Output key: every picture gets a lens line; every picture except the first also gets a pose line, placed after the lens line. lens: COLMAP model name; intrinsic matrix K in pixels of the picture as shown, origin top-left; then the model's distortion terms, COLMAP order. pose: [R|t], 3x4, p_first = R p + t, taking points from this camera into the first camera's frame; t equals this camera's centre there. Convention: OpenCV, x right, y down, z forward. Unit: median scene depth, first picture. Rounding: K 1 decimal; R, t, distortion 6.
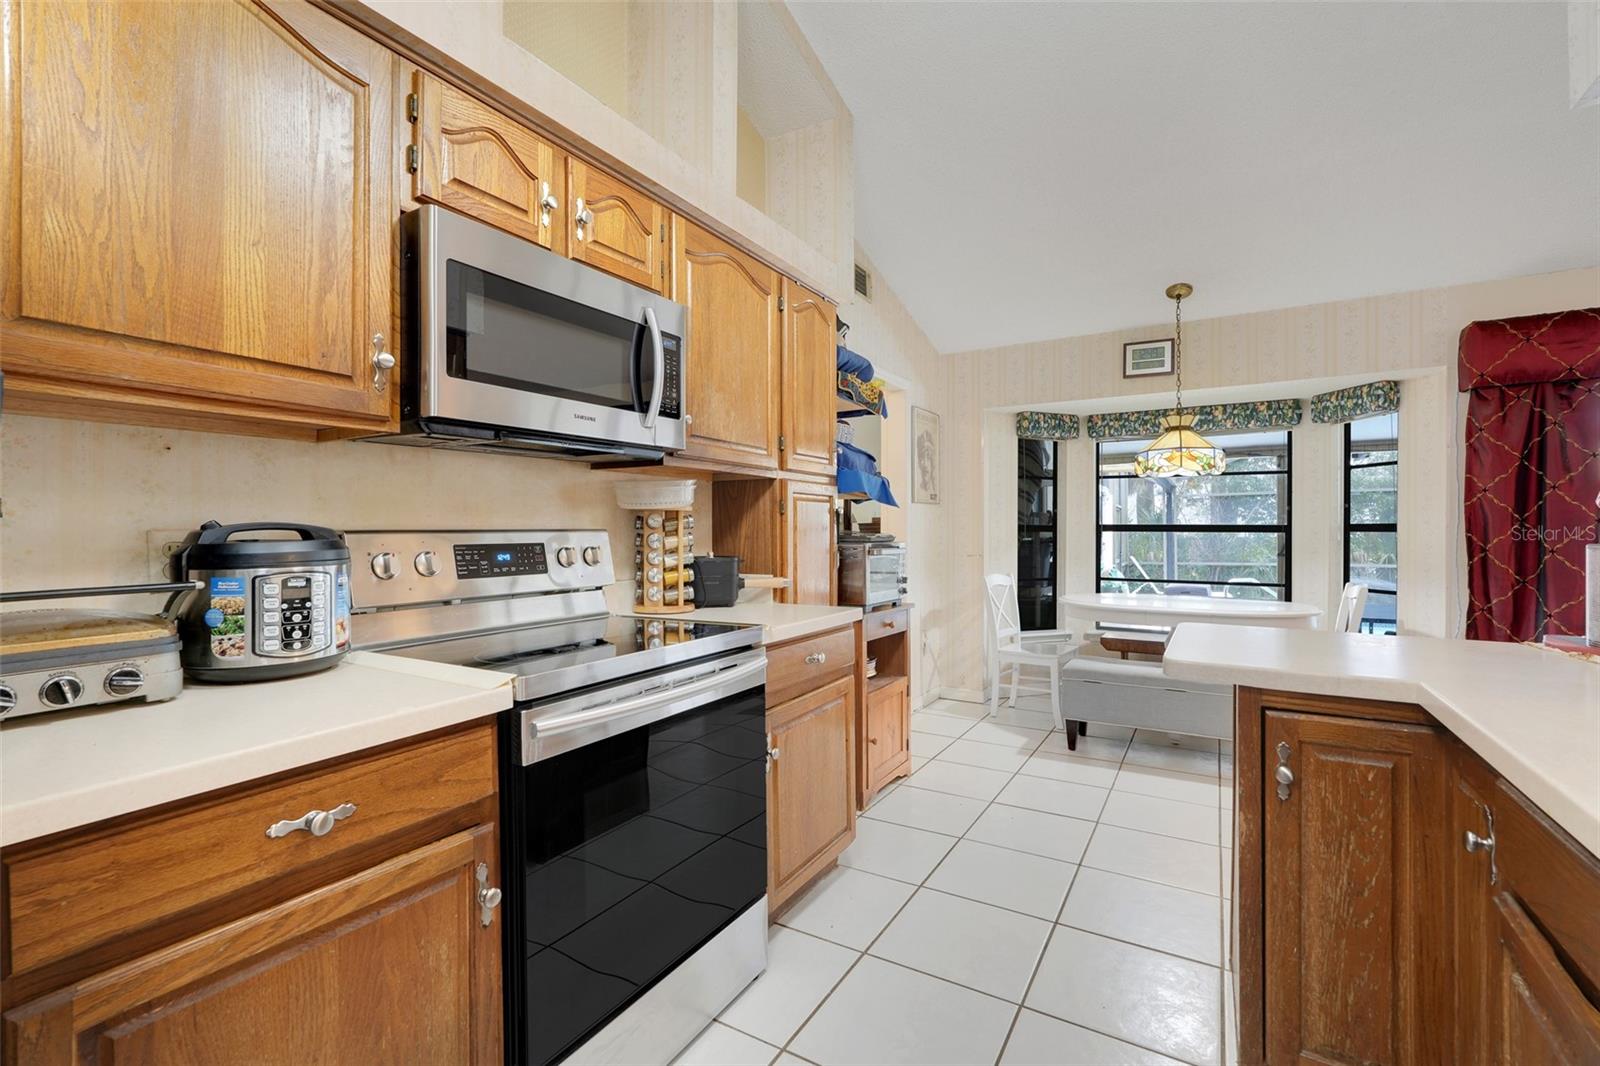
lens RADIAL K [[701.3, 0, 796.4], [0, 701.3, 531.0], [0, 0, 1]] dist [-0.009199, 0.002590]
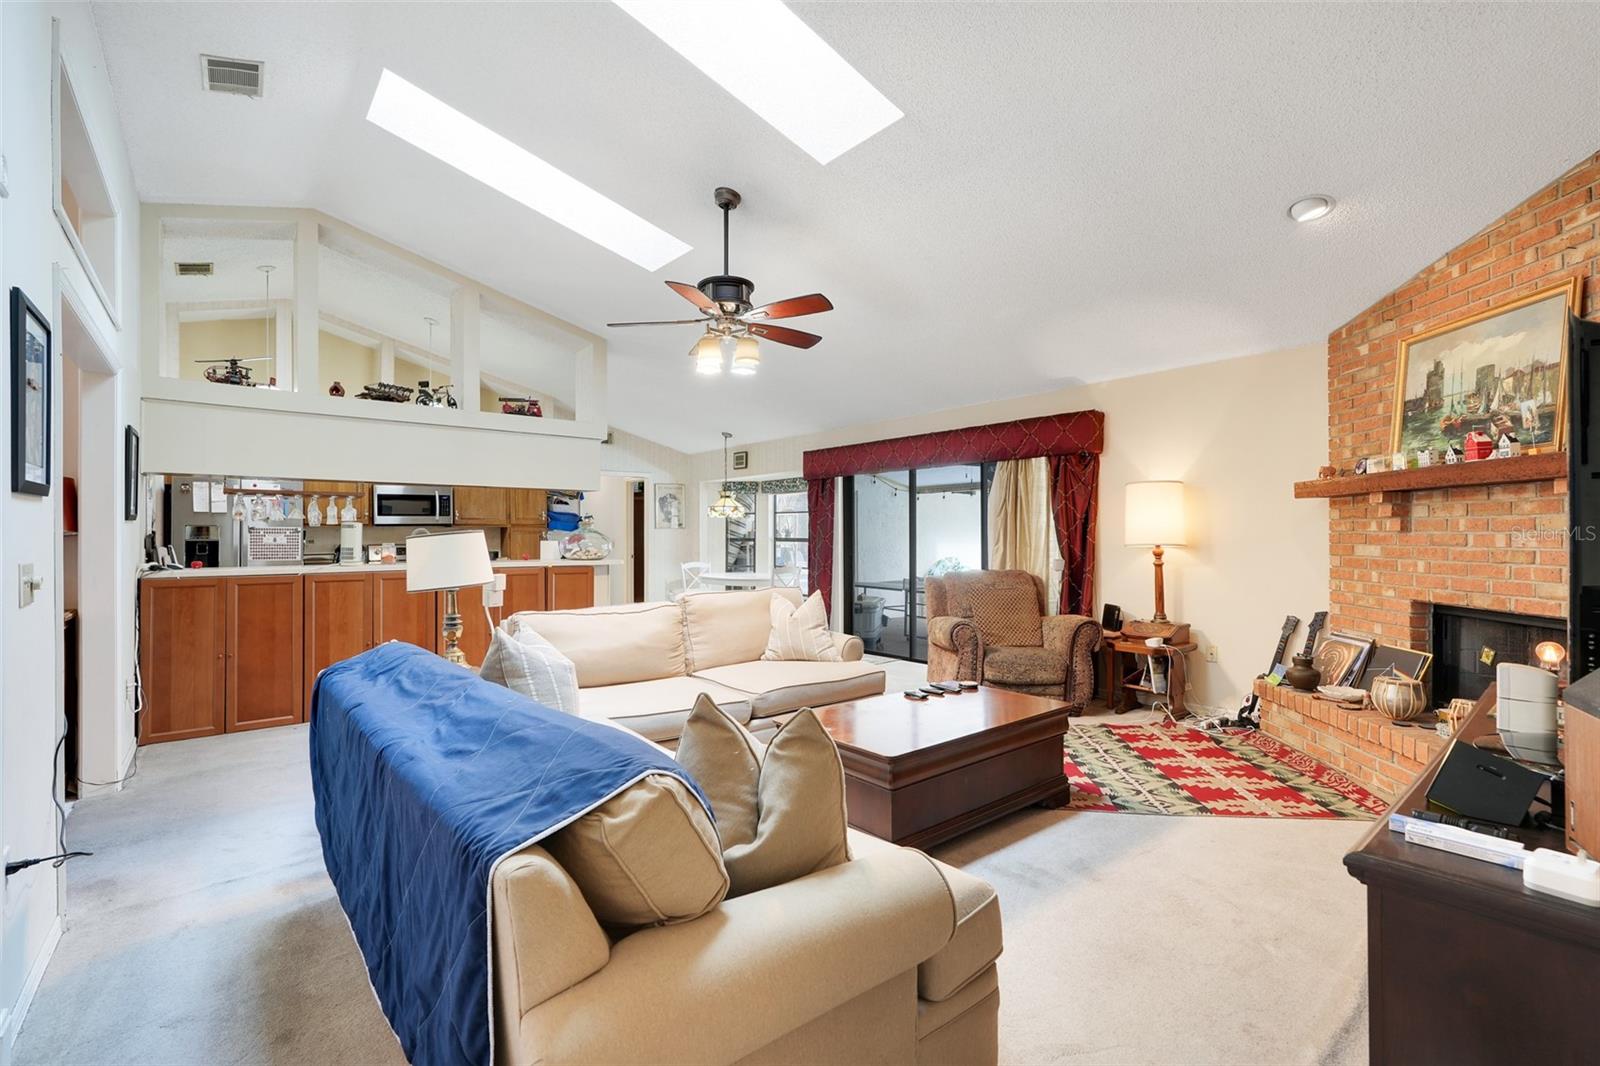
lens RADIAL K [[701.3, 0, 793.1], [0, 701.3, 532.8], [0, 0, 1]] dist [-0.009199, 0.002590]
pose [[0.942624, -0.012630, -0.333619, 3.217016], [0.009335, 0.999891, -0.011479, 0.001328], [0.333727, 0.007706, 0.942638, -2.248917]]
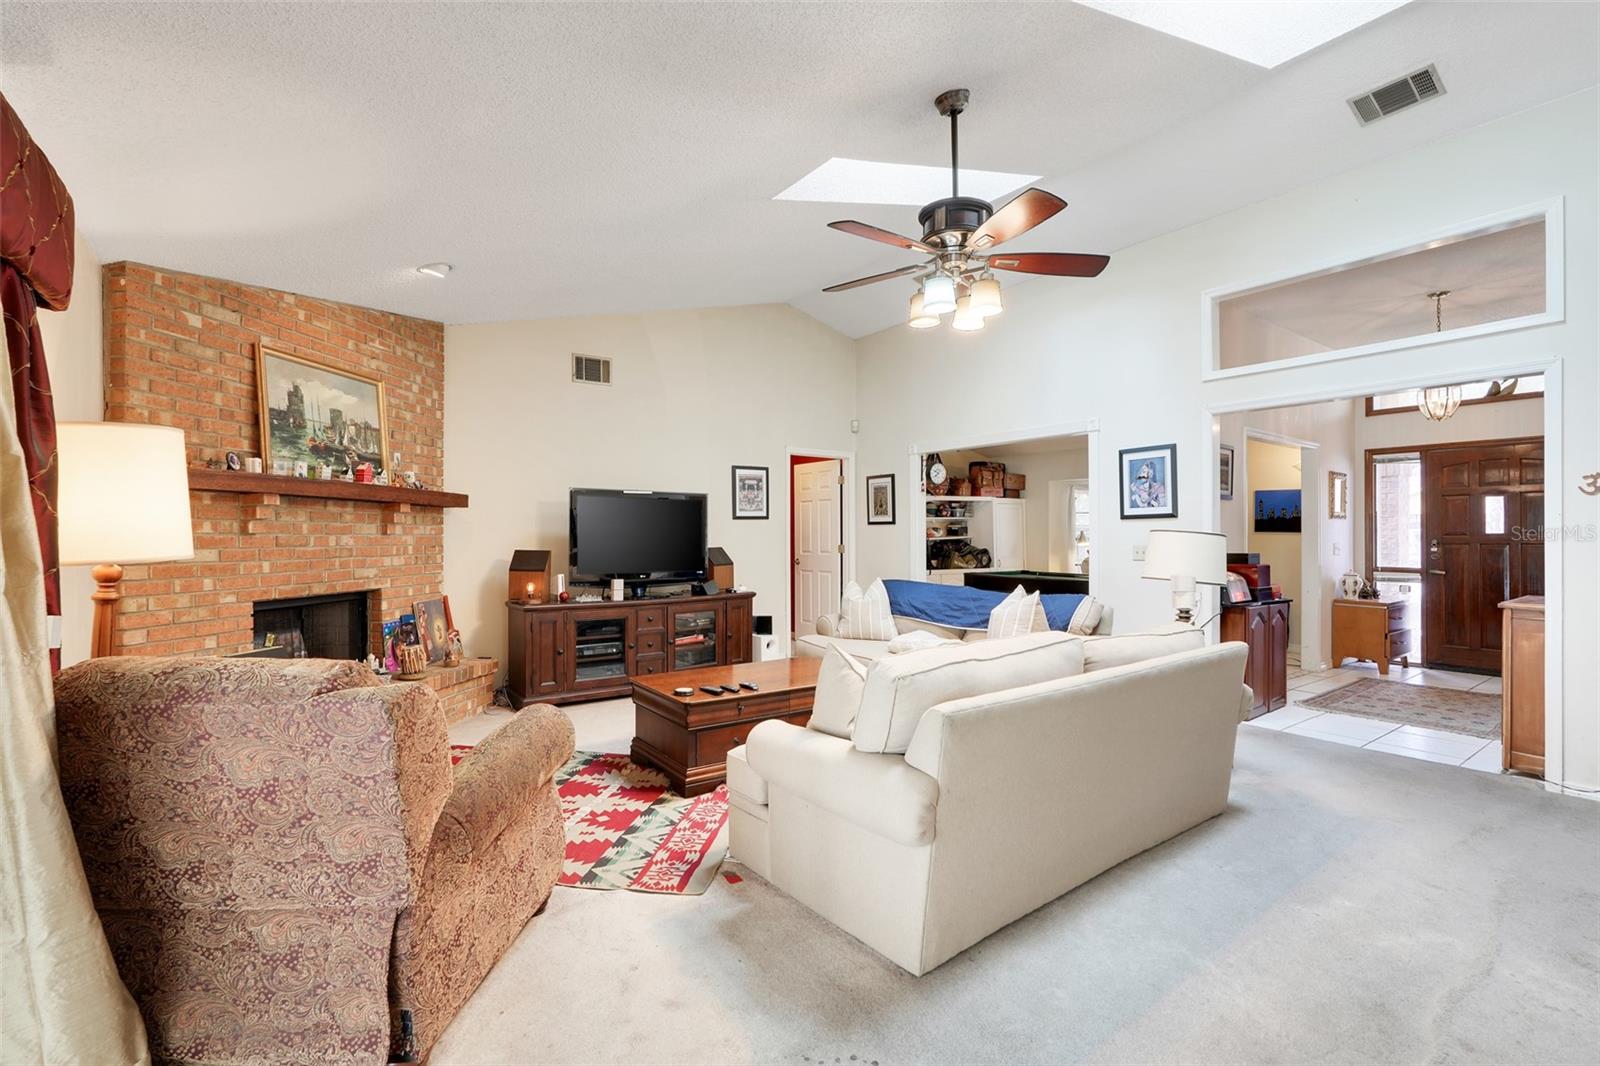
lens RADIAL K [[701.3, 0, 802.4], [0, 701.3, 532.9], [0, 0, 1]] dist [-0.009199, 0.002590]
pose [[-0.922118, -0.007116, 0.386843, 1.978644], [-0.005852, 0.999973, 0.004447, -0.029279], [-0.386865, 0.001837, -0.922135, 1.430513]]
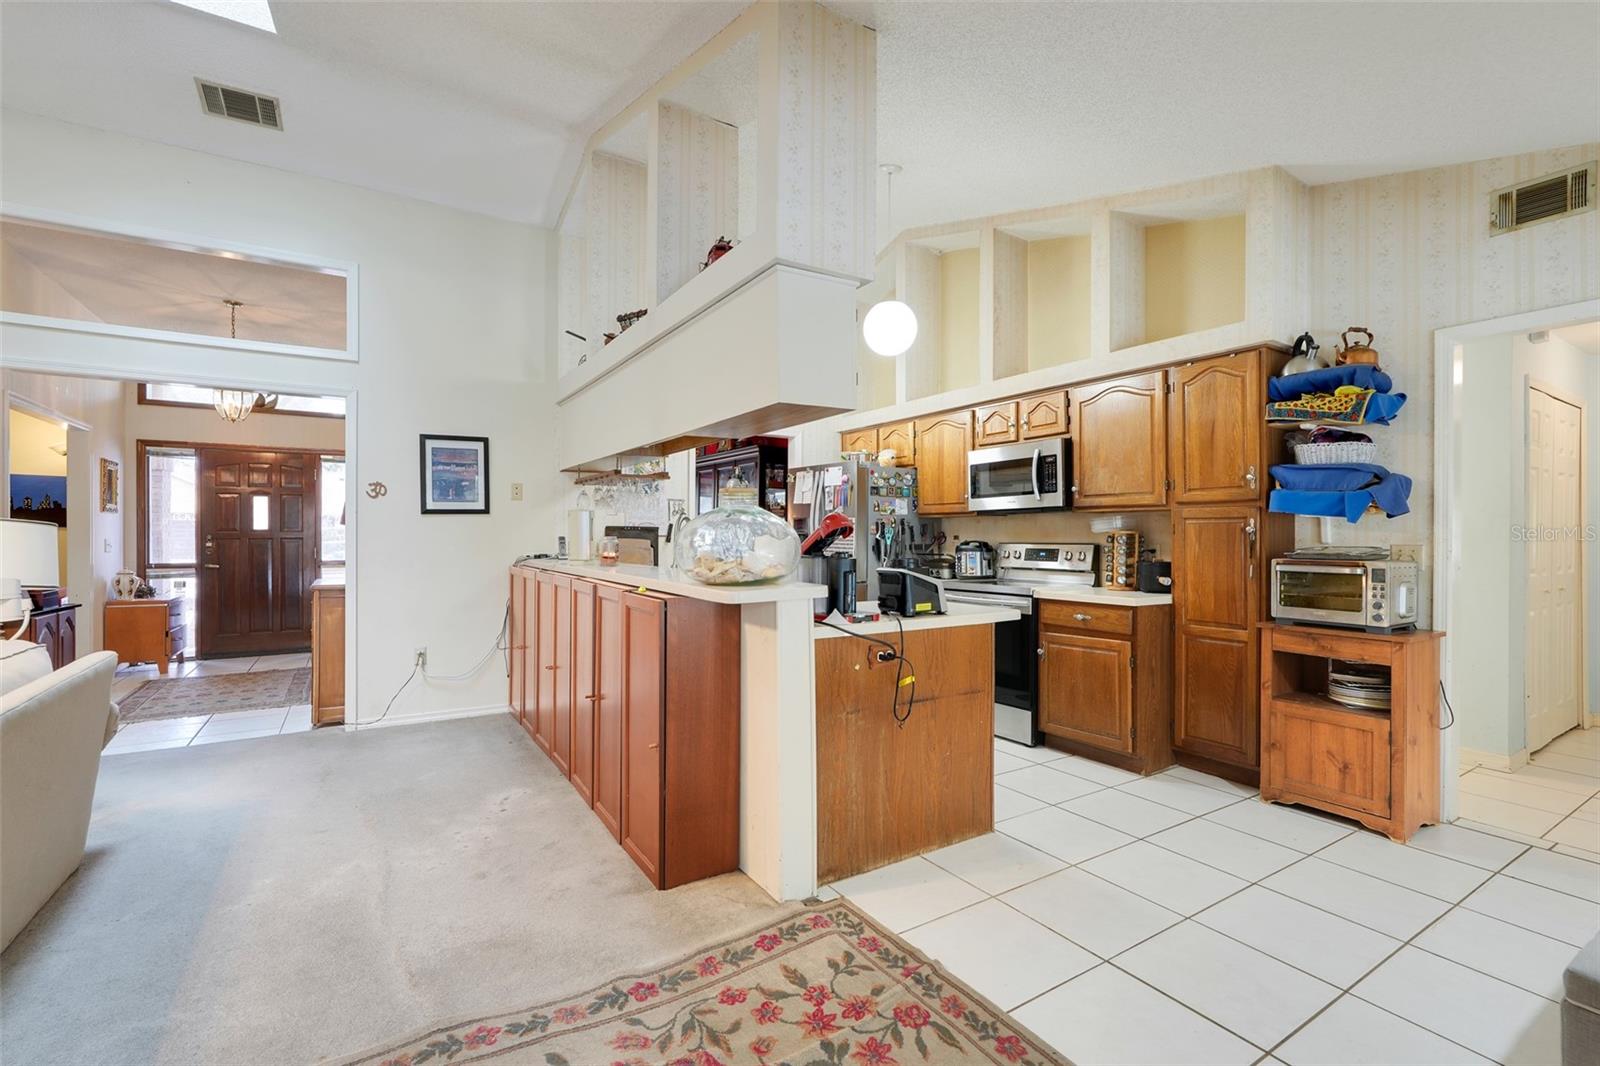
lens RADIAL K [[701.3, 0, 798.0], [0, 701.3, 537.1], [0, 0, 1]] dist [-0.009199, 0.002590]
pose [[-0.452686, -0.006301, -0.891648, 2.272288], [-0.009709, 0.999951, -0.002137, -0.009018], [0.891617, 0.007690, -0.452725, 1.358604]]
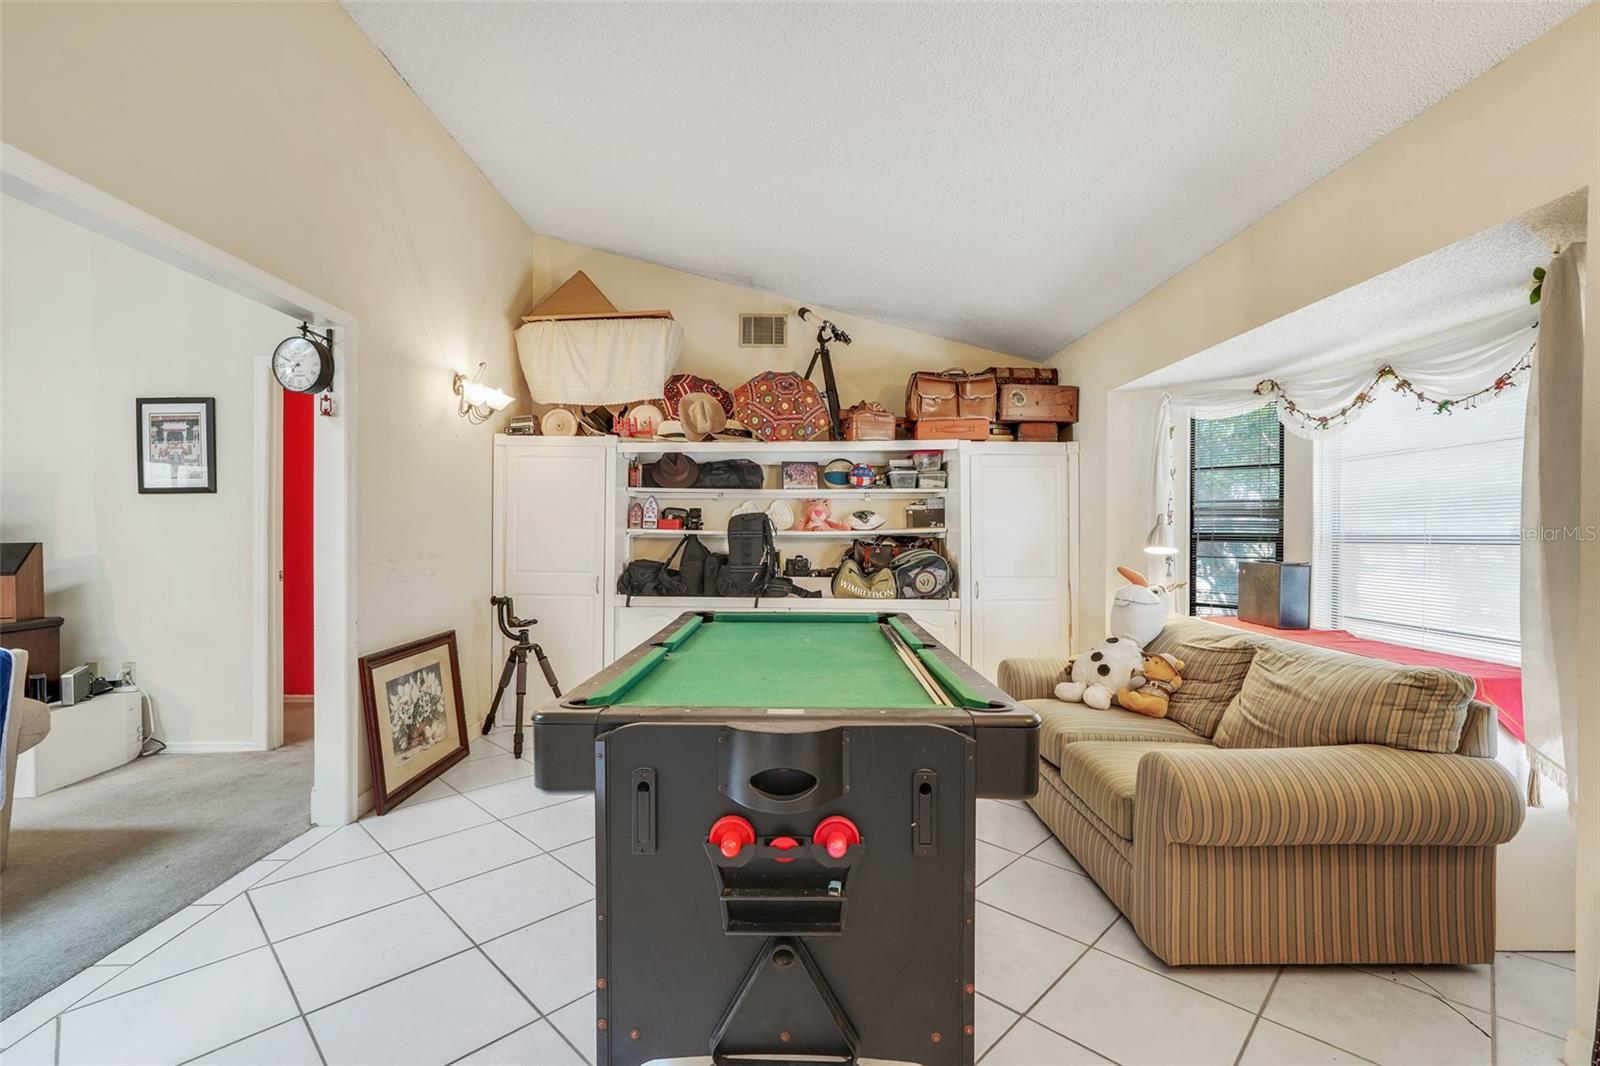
lens RADIAL K [[737.2, 0, 786.9], [0, 737.2, 539.3], [0, 0, 1]] dist [-0.005613, -0.000257]
pose [[-0.531358, -0.024846, 0.846783, 0.870112], [-0.005337, 0.999648, 0.025982, -0.013511], [-0.847131, 0.009286, -0.531304, -2.294629]]
